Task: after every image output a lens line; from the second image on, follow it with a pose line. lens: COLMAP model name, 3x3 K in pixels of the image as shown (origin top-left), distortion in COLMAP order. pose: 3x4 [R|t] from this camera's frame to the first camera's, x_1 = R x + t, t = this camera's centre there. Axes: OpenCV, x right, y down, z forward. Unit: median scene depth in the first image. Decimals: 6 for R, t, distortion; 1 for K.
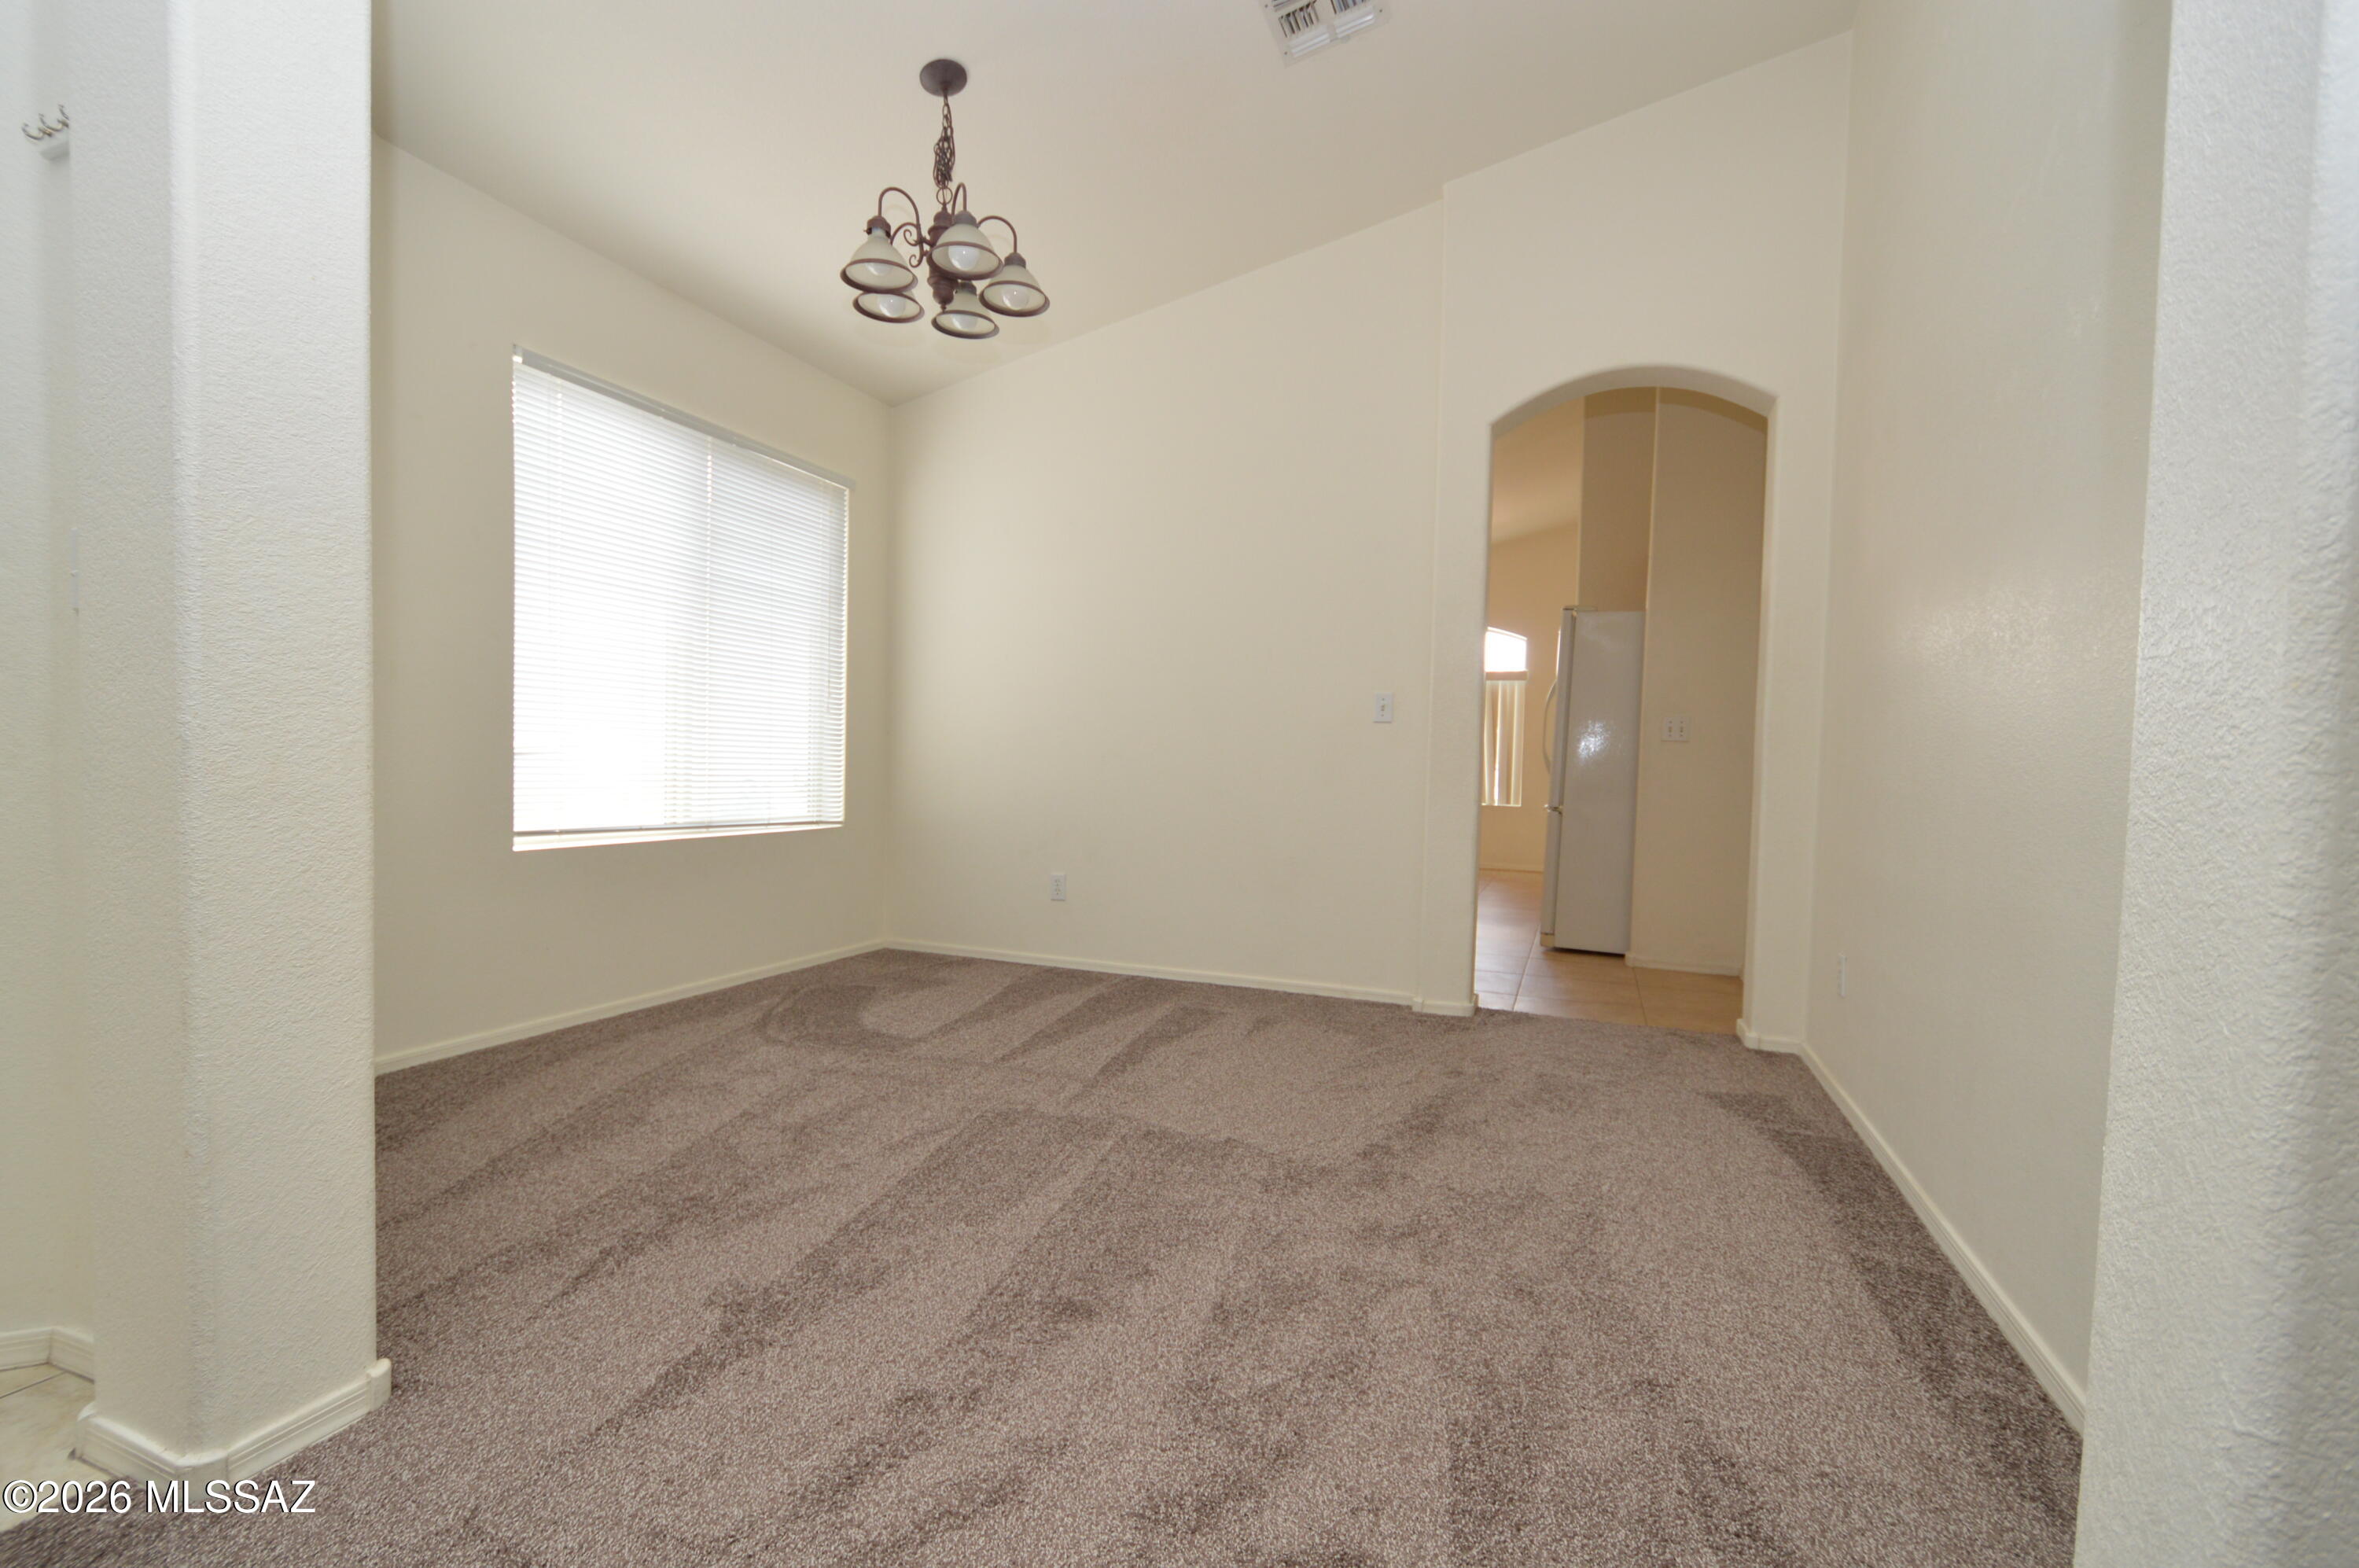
lens RADIAL K [[1038.7, 0, 1164.6], [0, 1038.7, 788.3], [0, 0, 1]] dist [0.010369, -0.003701]
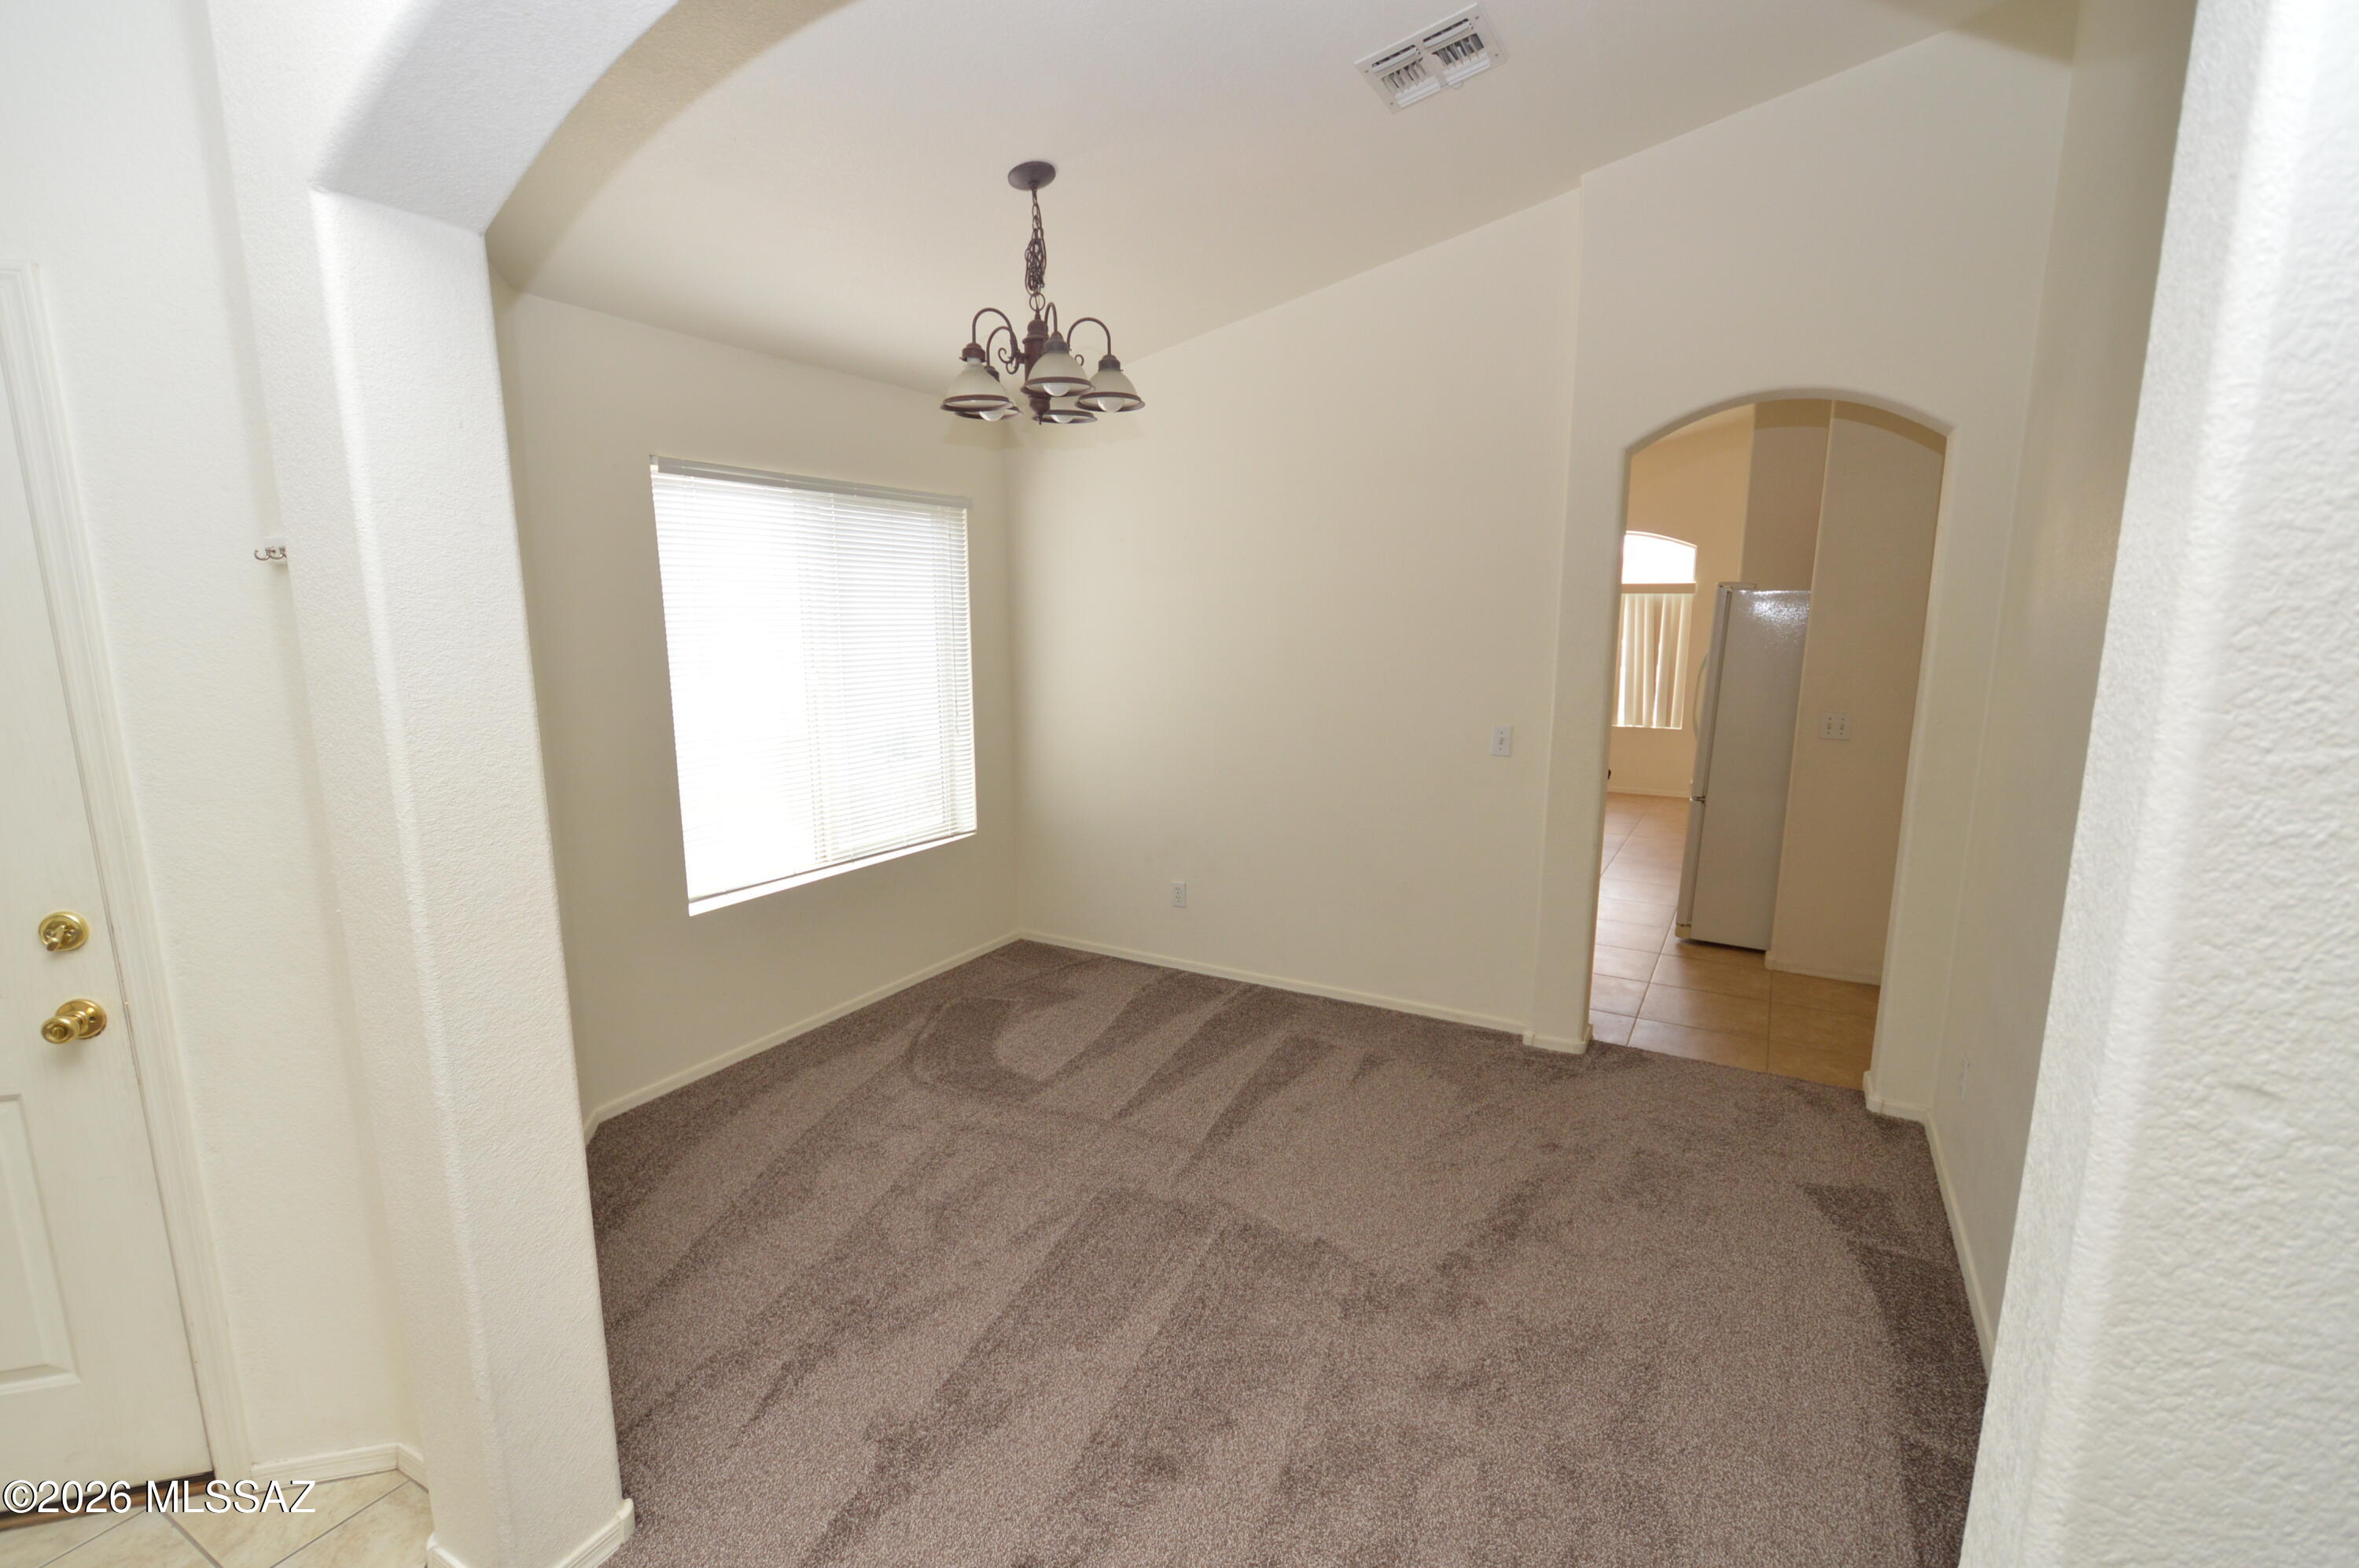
lens RADIAL K [[1038.7, 0, 1156.6], [0, 1038.7, 858.9], [0, 0, 1]] dist [0.010369, -0.003701]
pose [[0.990570, -0.000864, -0.137007, 0.039643], [0.020359, 0.989806, 0.140956, -0.197050], [0.135489, -0.142416, 0.980490, -0.033874]]
